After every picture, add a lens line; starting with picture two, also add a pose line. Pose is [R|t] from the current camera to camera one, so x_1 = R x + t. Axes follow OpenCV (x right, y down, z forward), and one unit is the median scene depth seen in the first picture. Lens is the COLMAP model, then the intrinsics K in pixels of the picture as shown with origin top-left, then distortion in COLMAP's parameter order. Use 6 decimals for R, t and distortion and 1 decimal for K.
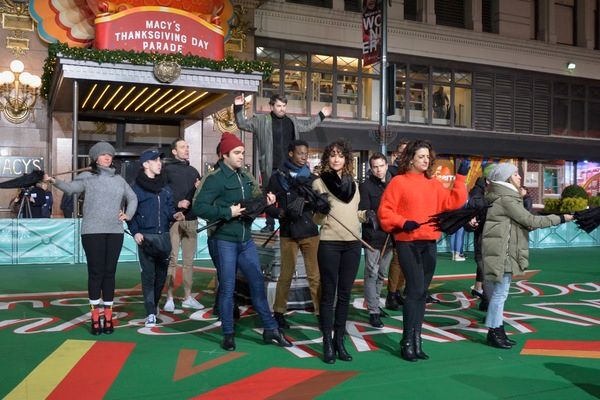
lens RADIAL K [[644.7, 0, 302.7], [0, 644.7, 200.9], [0, 0, 1]] dist [-0.073389, 0.000000]
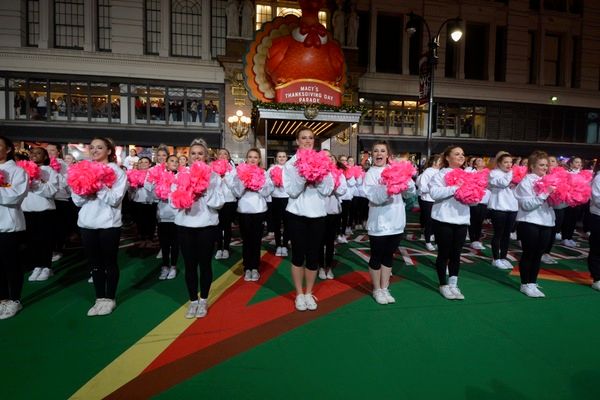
lens RADIAL K [[326.7, 0, 302.7], [0, 326.7, 197.7], [0, 0, 1]] dist [0.019908, -0.028665]
pose [[0.969508, 0.018440, -0.244367, 0.007952], [-0.005239, 0.998497, 0.054564, -0.000091], [0.245005, -0.051620, 0.968147, 0.017399]]
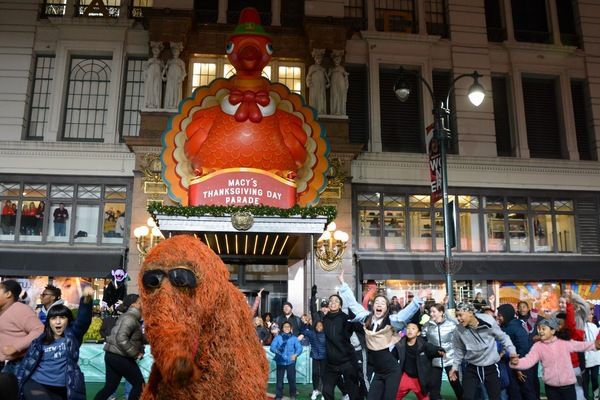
lens RADIAL K [[583.4, 0, 306.0], [0, 583.4, 199.6], [0, 0, 1]] dist [-0.118009, 0.000000]
pose [[0.951618, -0.074209, -0.298187, 0.184443], [0.006774, 0.975231, -0.221086, 0.000038], [0.307208, 0.208370, 0.928550, 0.019126]]
